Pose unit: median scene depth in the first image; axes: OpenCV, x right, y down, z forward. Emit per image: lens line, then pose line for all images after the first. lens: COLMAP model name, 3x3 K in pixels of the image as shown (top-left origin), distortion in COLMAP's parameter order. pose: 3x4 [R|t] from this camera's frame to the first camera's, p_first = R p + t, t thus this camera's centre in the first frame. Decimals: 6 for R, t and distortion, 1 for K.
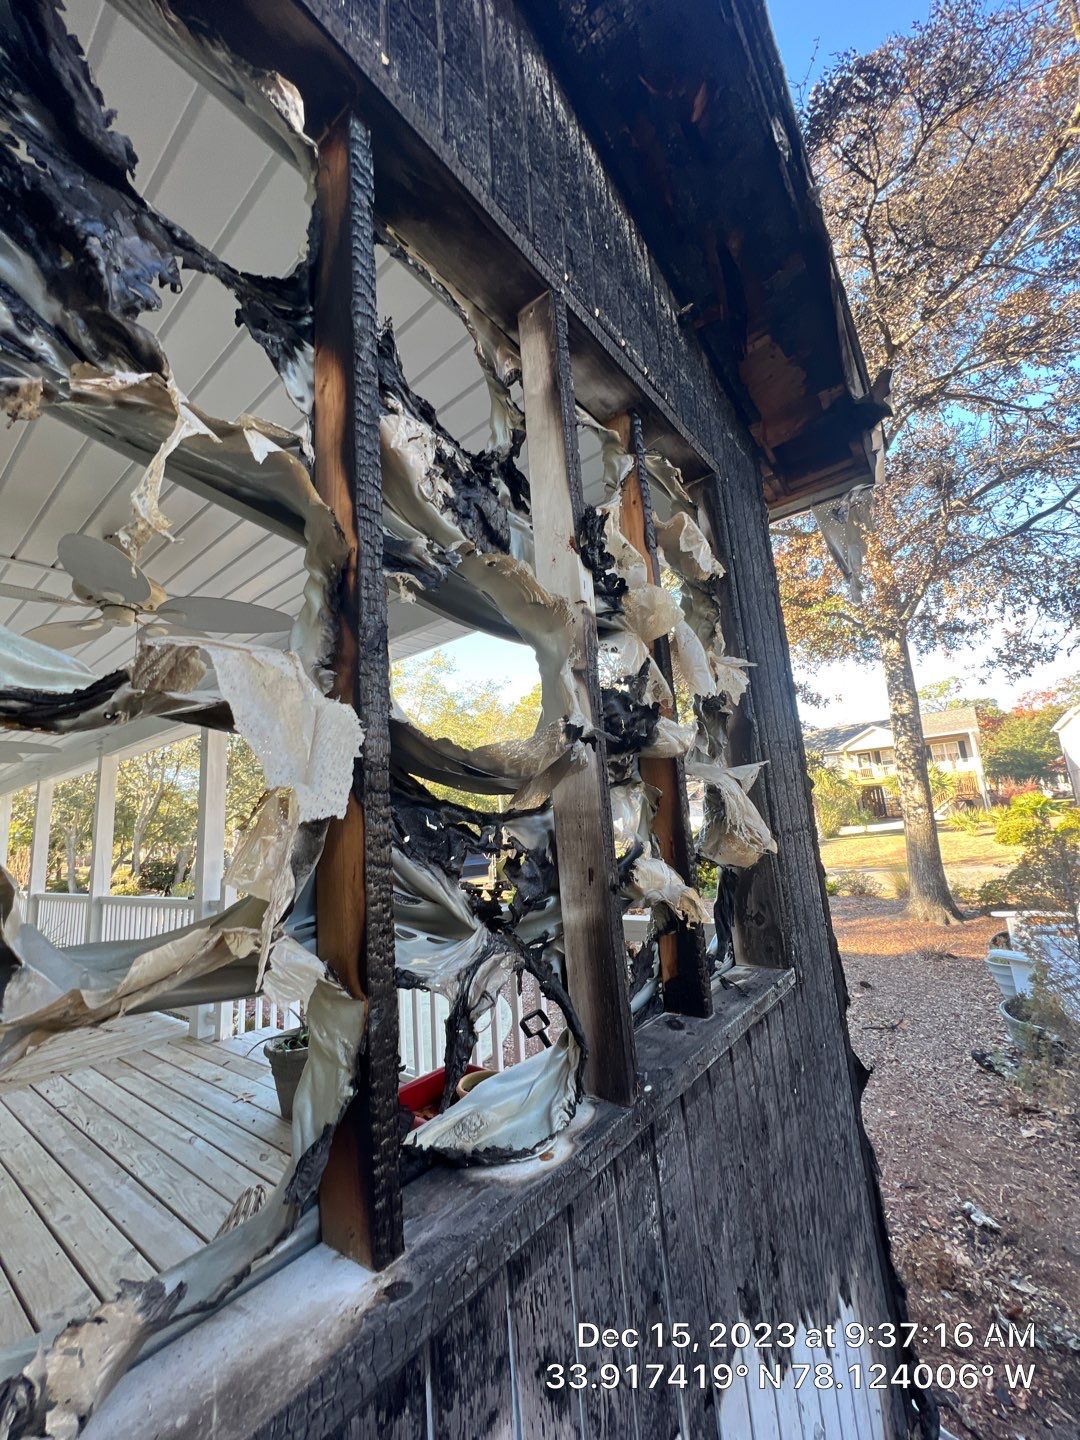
lens RADIAL K [[571.5, 0, 540.0], [0, 571.5, 720.0], [0, 0, 1]] dist [-0.000656, -0.000250]
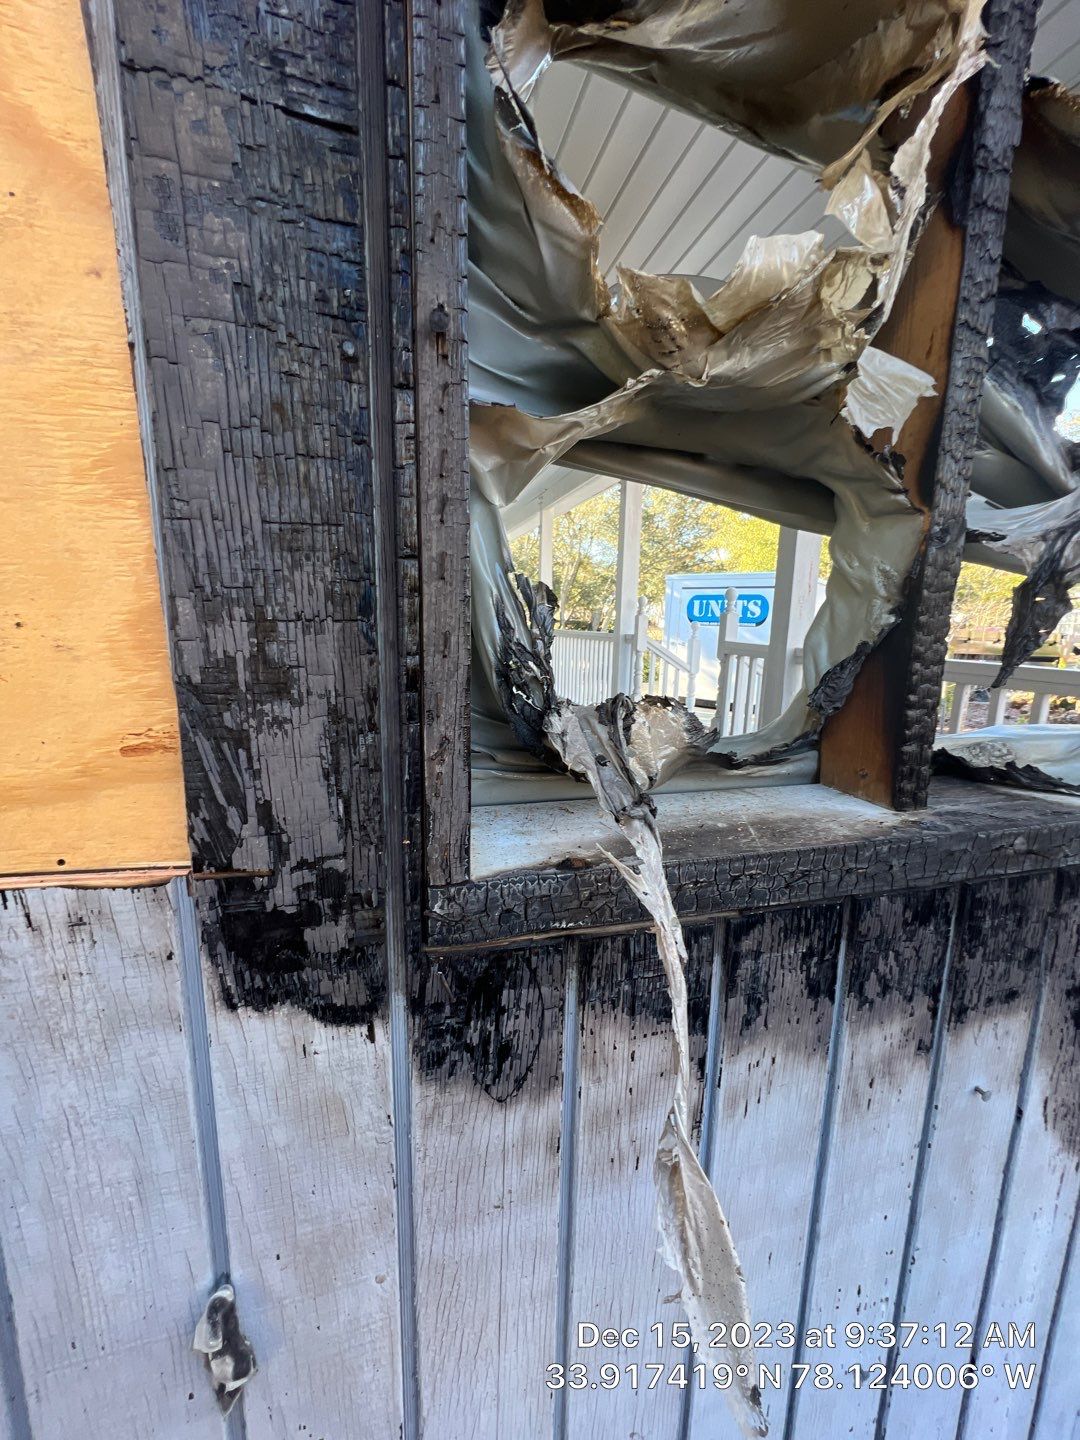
lens RADIAL K [[571.5, 0, 540.0], [0, 571.5, 720.0], [0, 0, 1]] dist [-0.000656, -0.000250]
pose [[0.798520, 0.190401, -0.571064, -0.234810], [0.033133, 0.933320, 0.357513, 0.468360], [0.601056, -0.304403, 0.738966, 0.035363]]
